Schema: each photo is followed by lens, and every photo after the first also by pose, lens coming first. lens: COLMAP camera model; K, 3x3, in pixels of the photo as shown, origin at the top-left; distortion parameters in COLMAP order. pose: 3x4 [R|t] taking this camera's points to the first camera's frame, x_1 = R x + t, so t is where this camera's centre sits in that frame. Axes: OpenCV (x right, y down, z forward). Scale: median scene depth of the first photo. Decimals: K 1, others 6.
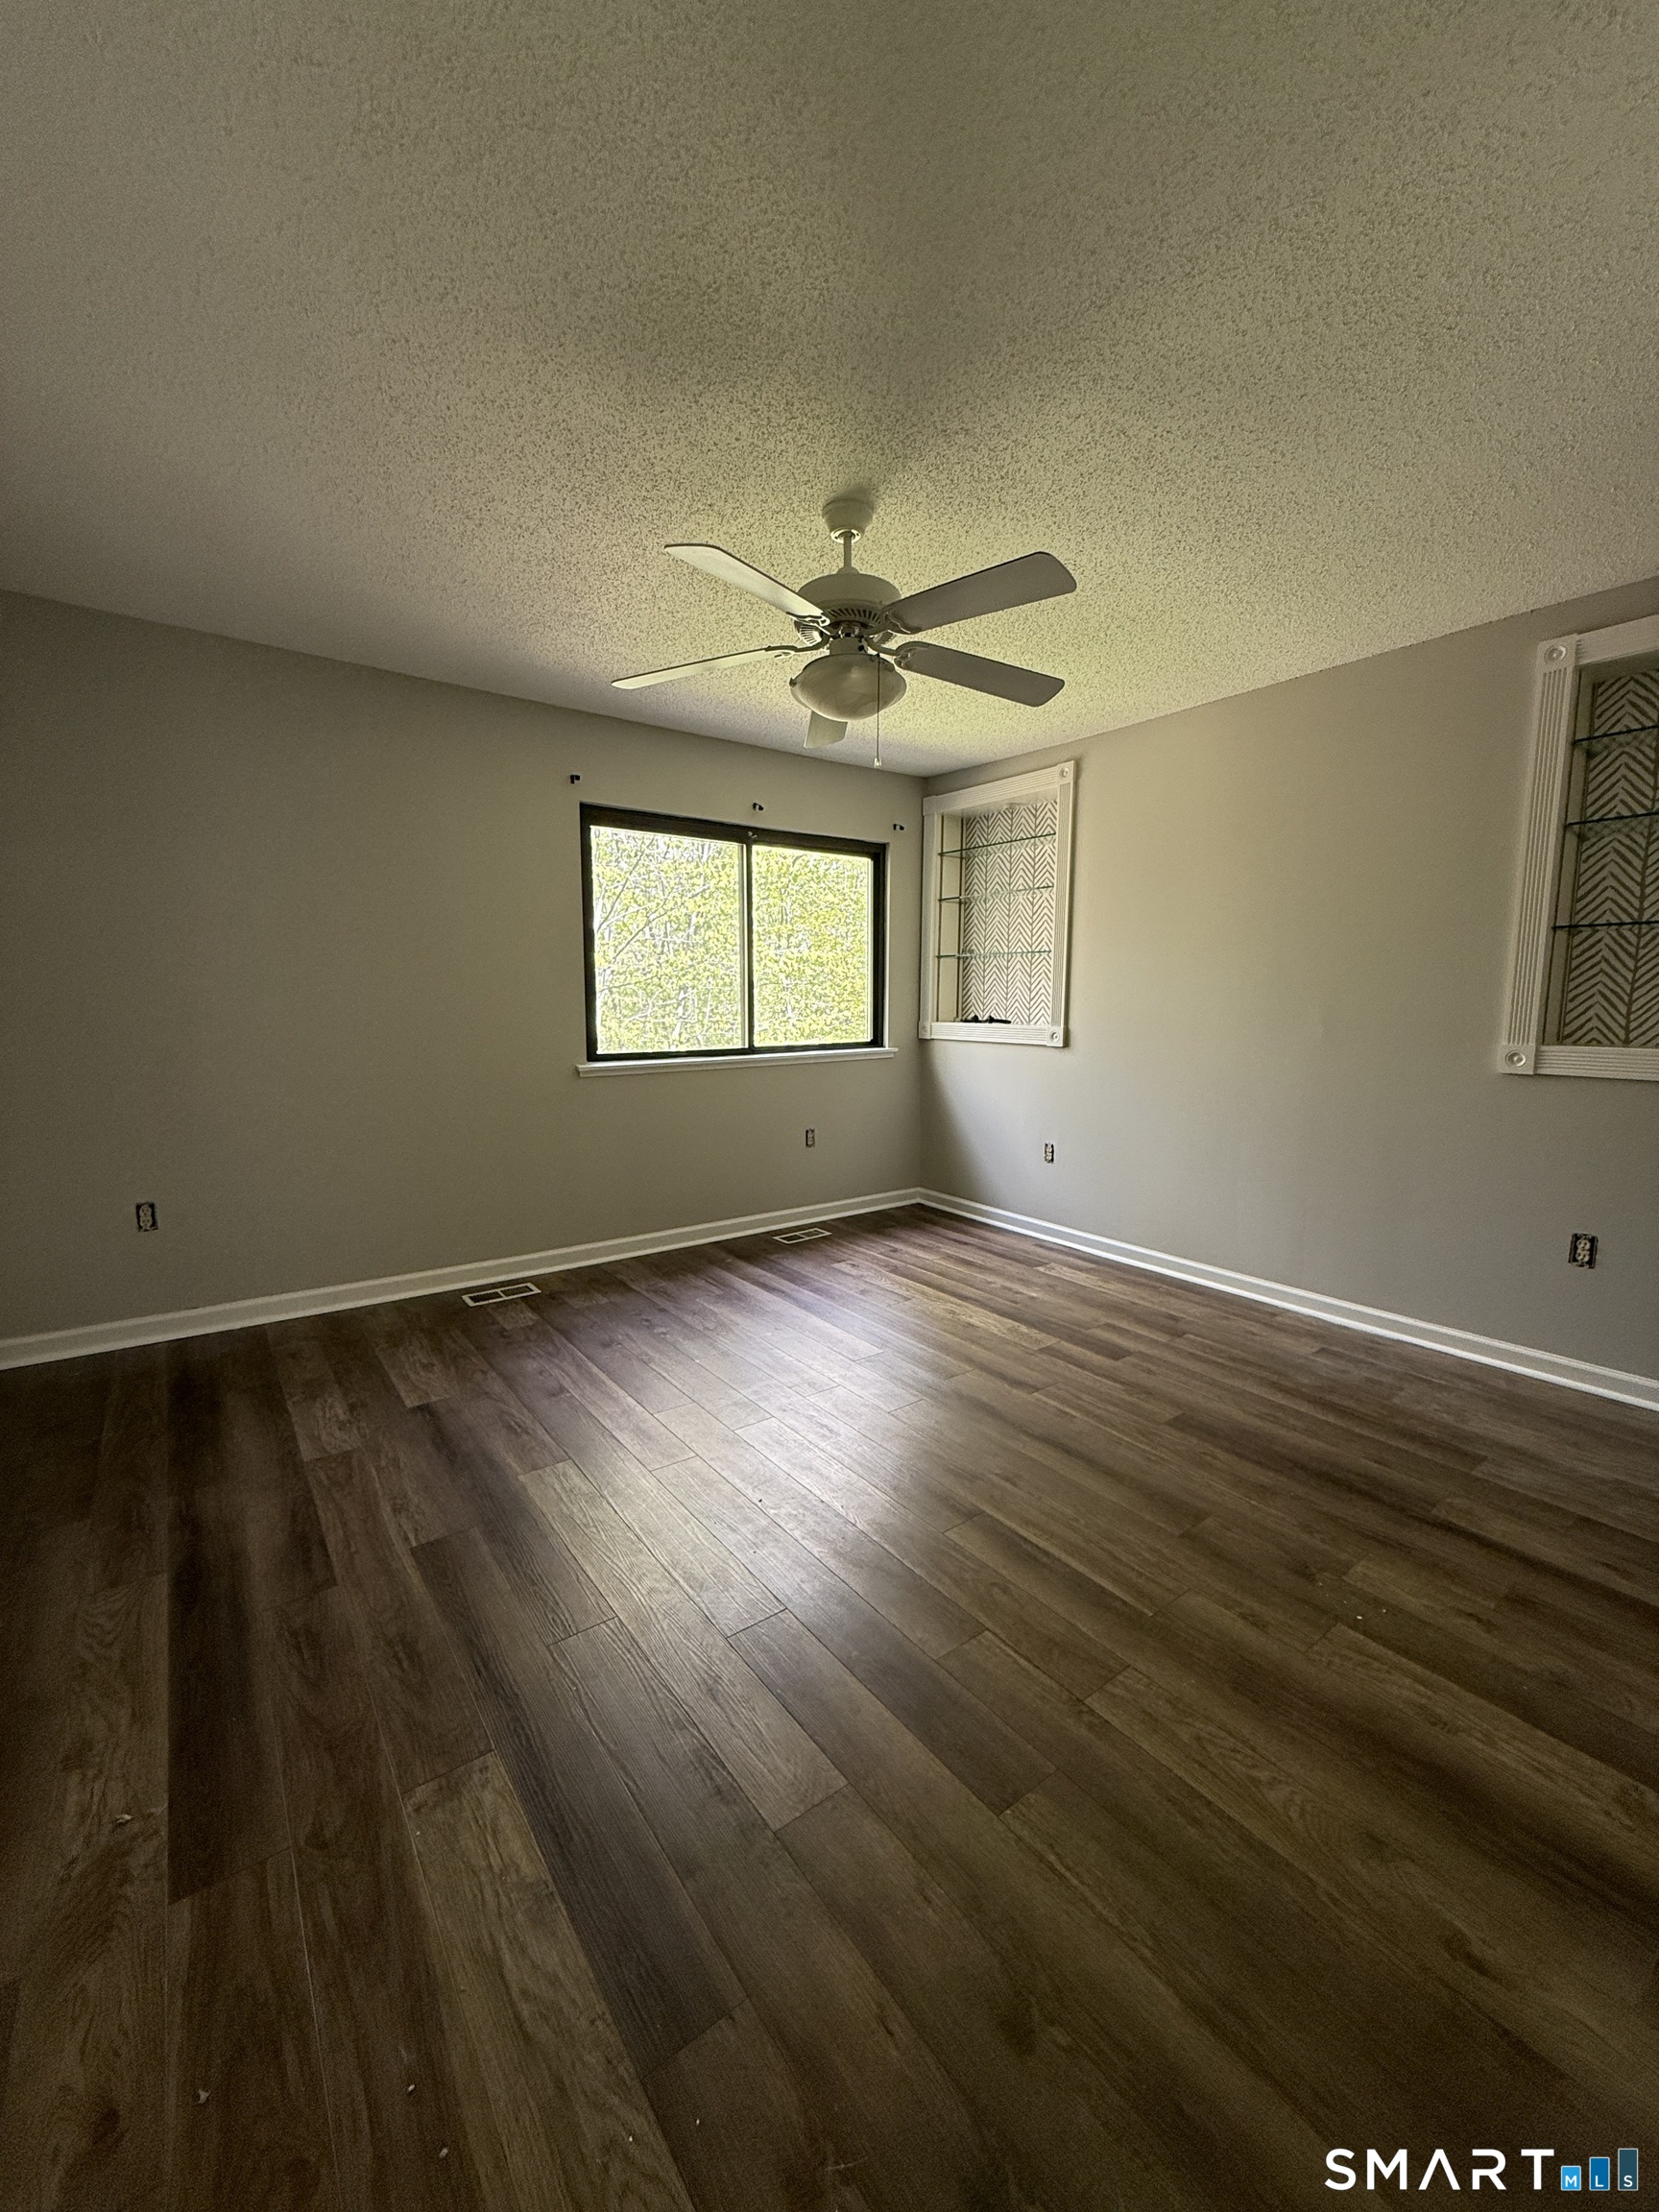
lens RADIAL K [[879.3, 0, 820.1], [0, 879.3, 1109.9], [0, 0, 1]] dist [0.000739, -0.000006]
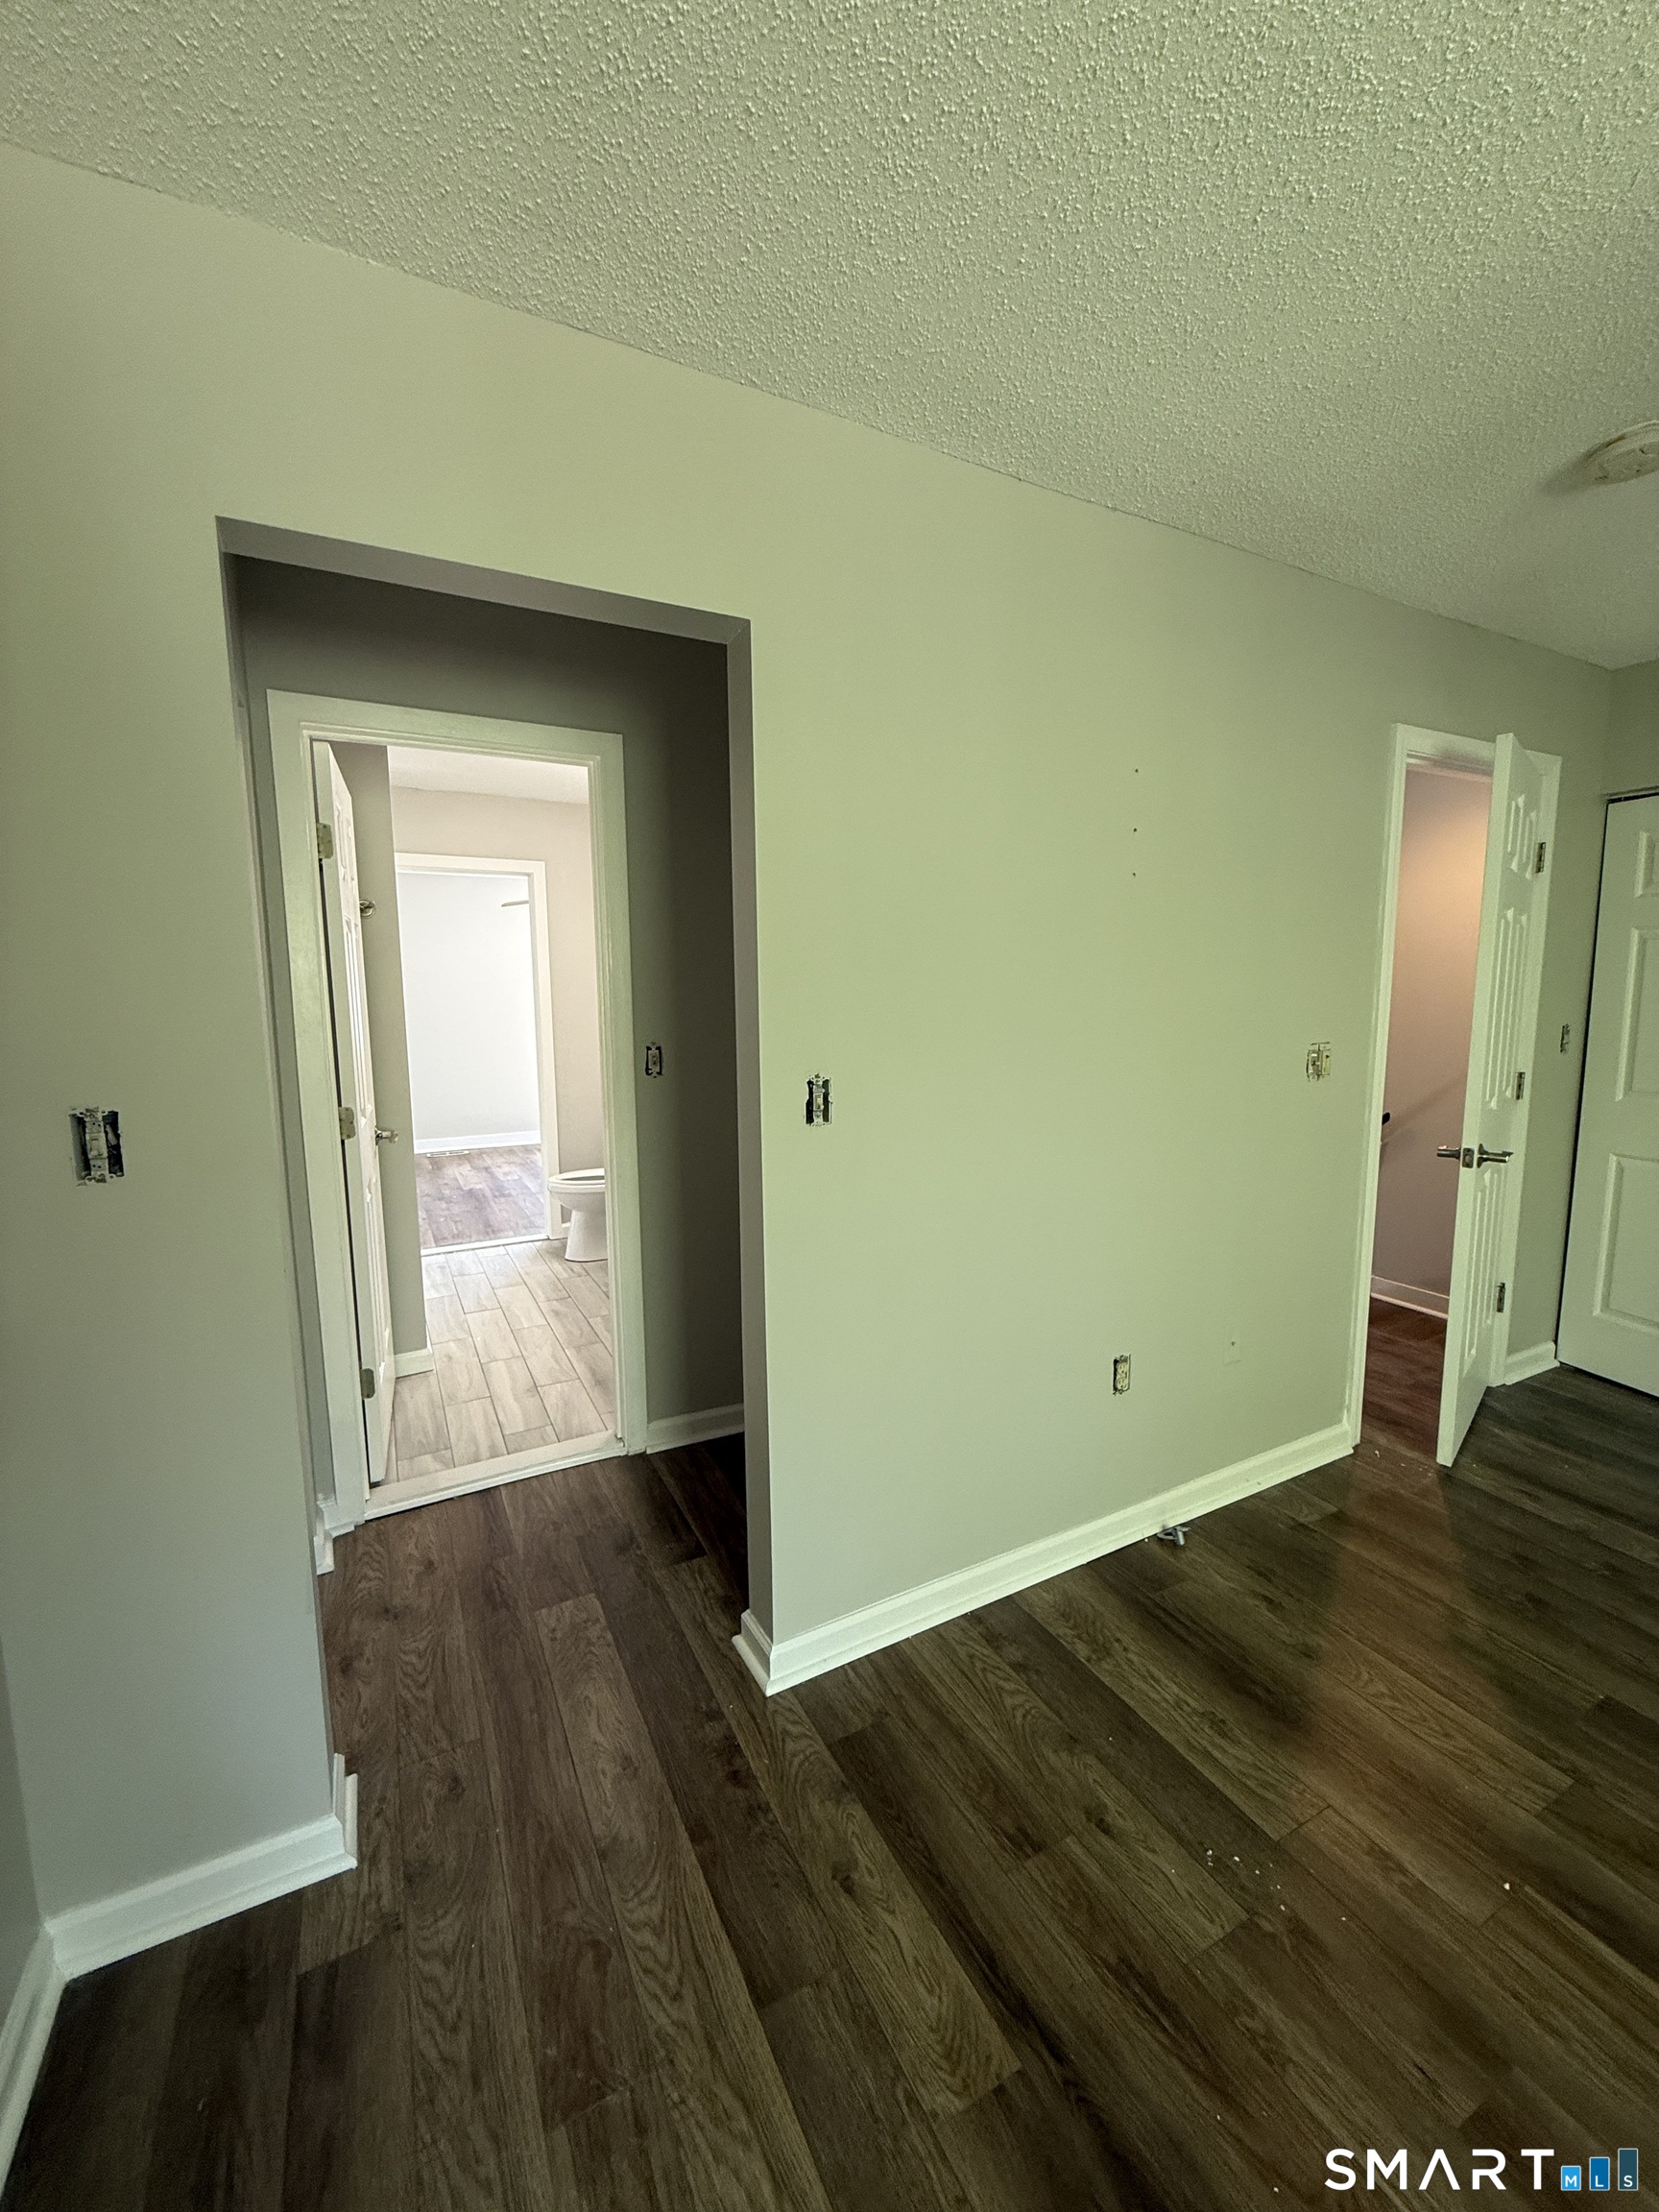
lens RADIAL K [[879.3, 0, 830.9], [0, 879.3, 1101.2], [0, 0, 1]] dist [0.000739, -0.000006]
pose [[-0.989121, -0.014919, 0.146345, 0.566501], [0.022266, 0.968197, 0.249196, -0.200057], [-0.145408, 0.249743, -0.957332, 1.065887]]
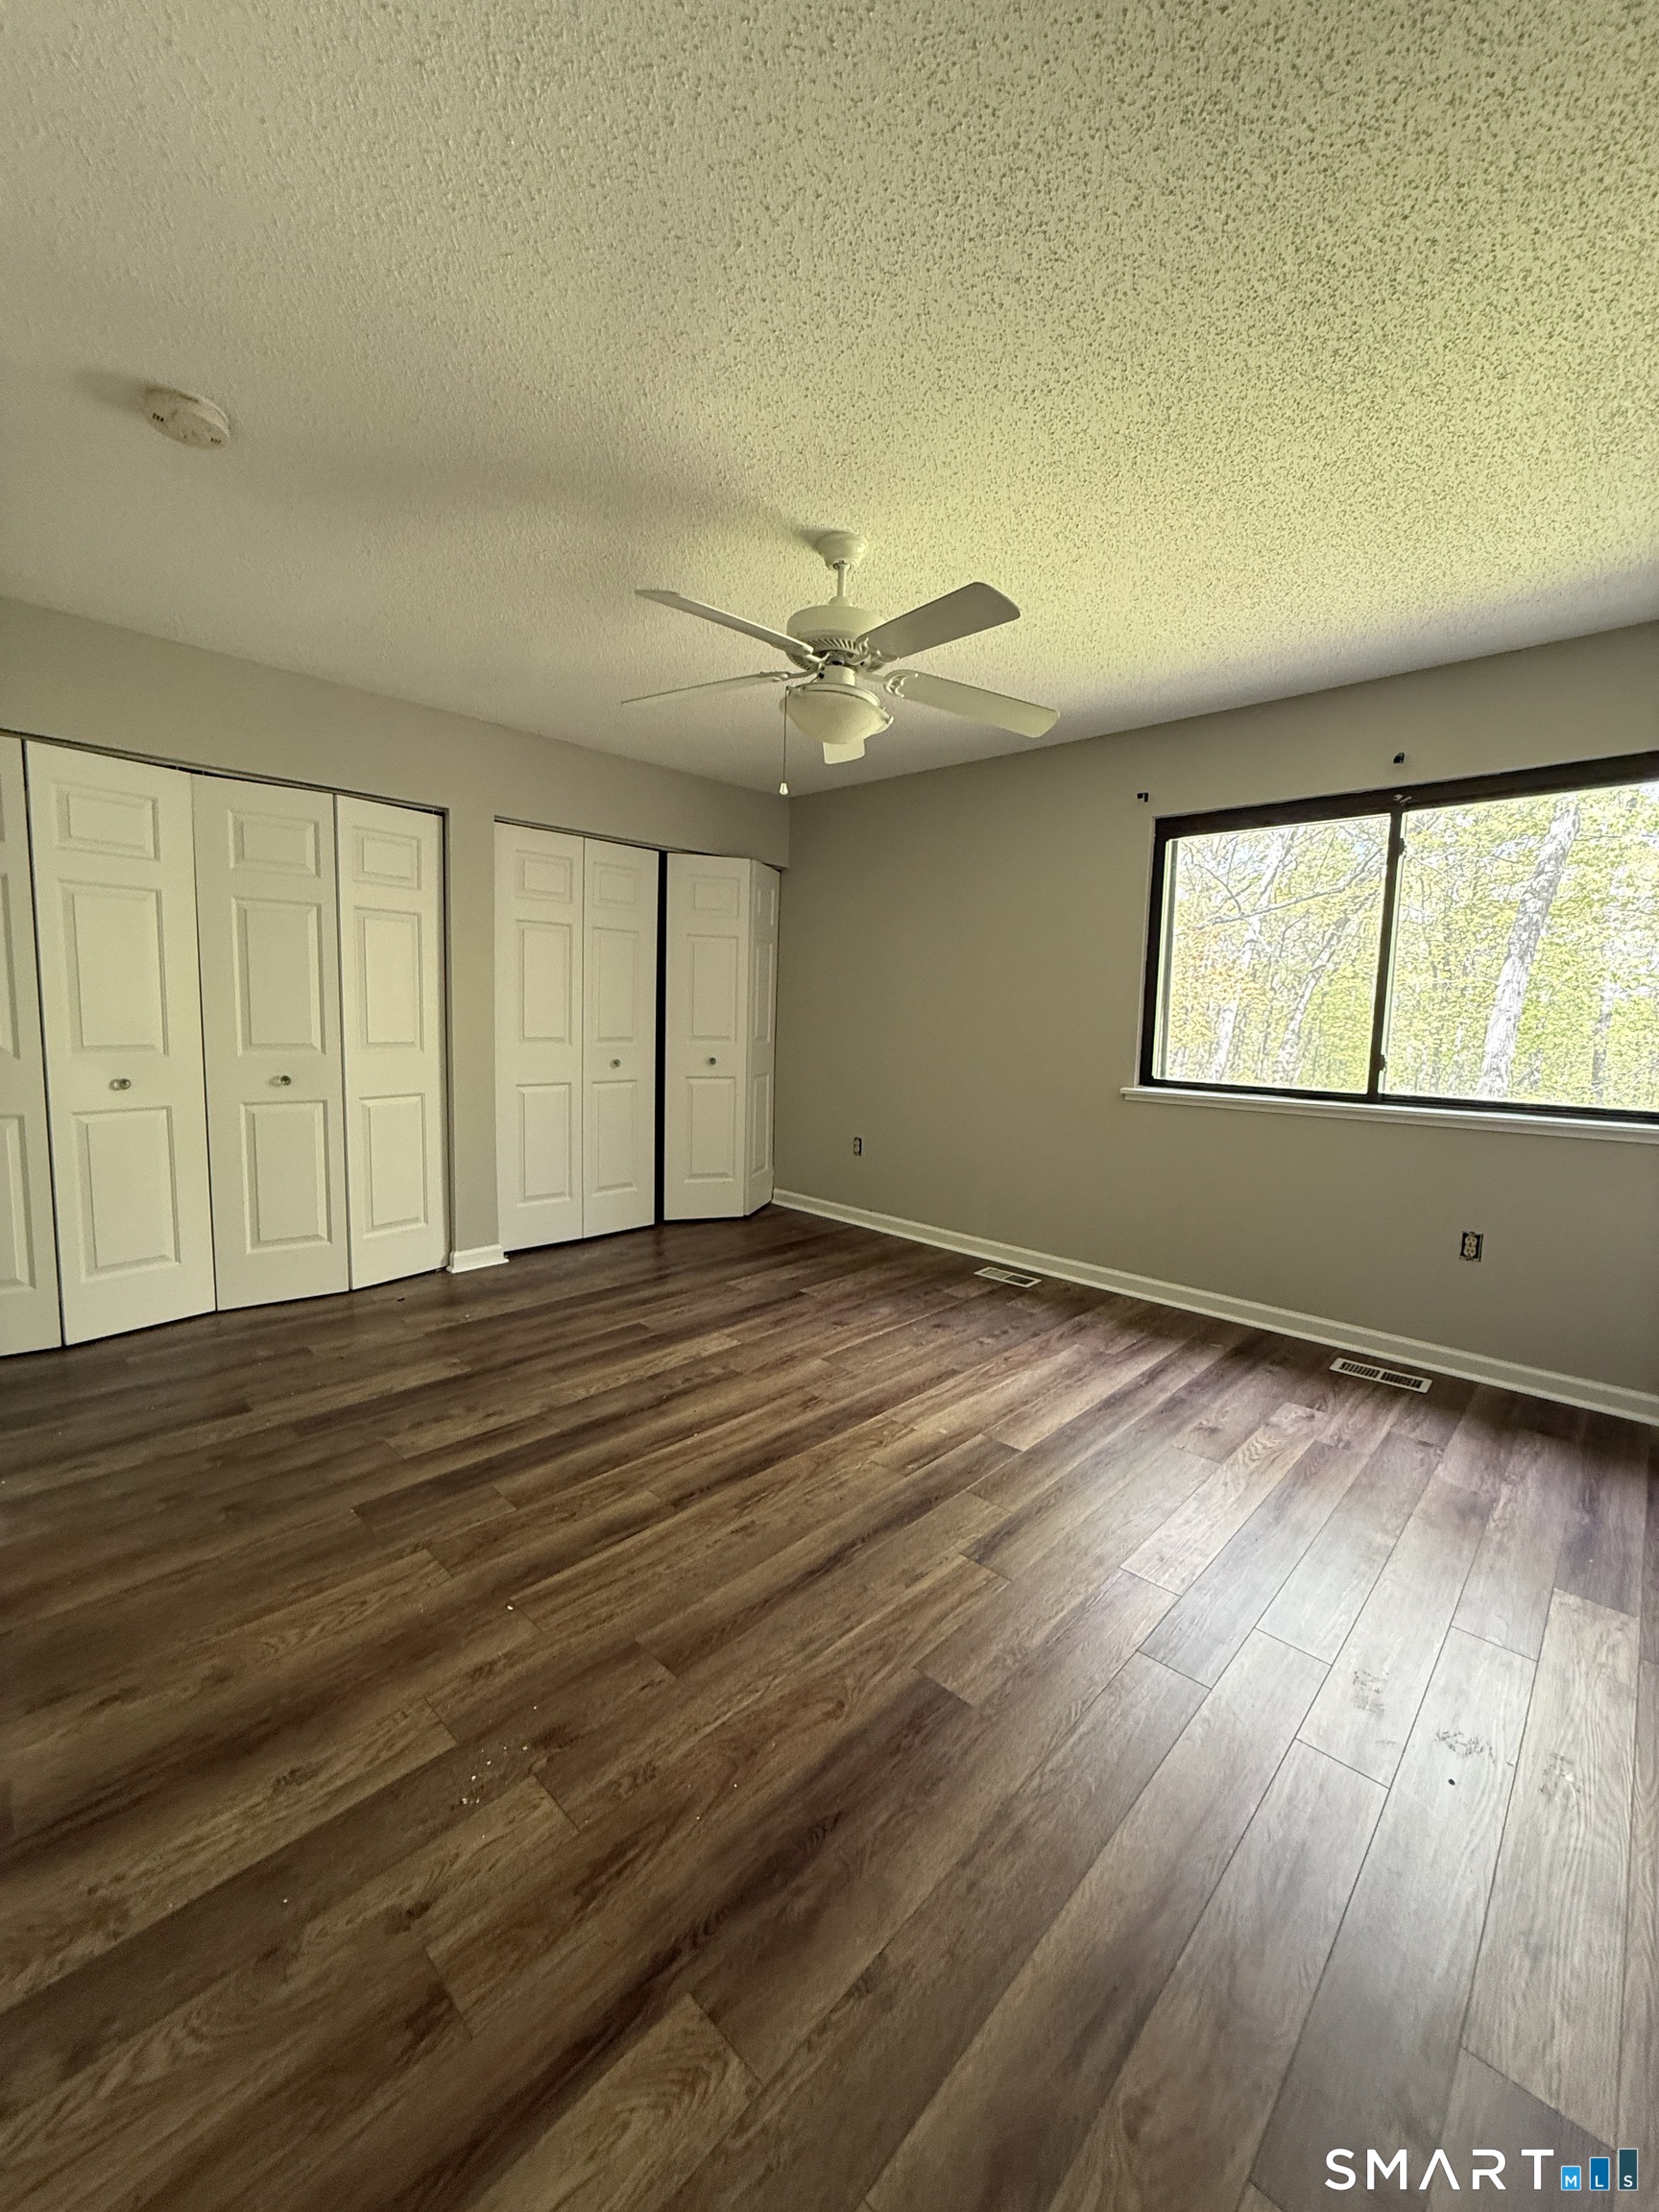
lens RADIAL K [[879.3, 0, 827.1], [0, 879.3, 1097.2], [0, 0, 1]] dist [0.000739, -0.000006]
pose [[0.170861, 0.101750, -0.980027, 0.892795], [-0.149459, 0.985820, 0.076294, -0.091313], [0.973893, 0.133439, 0.183646, 0.700197]]
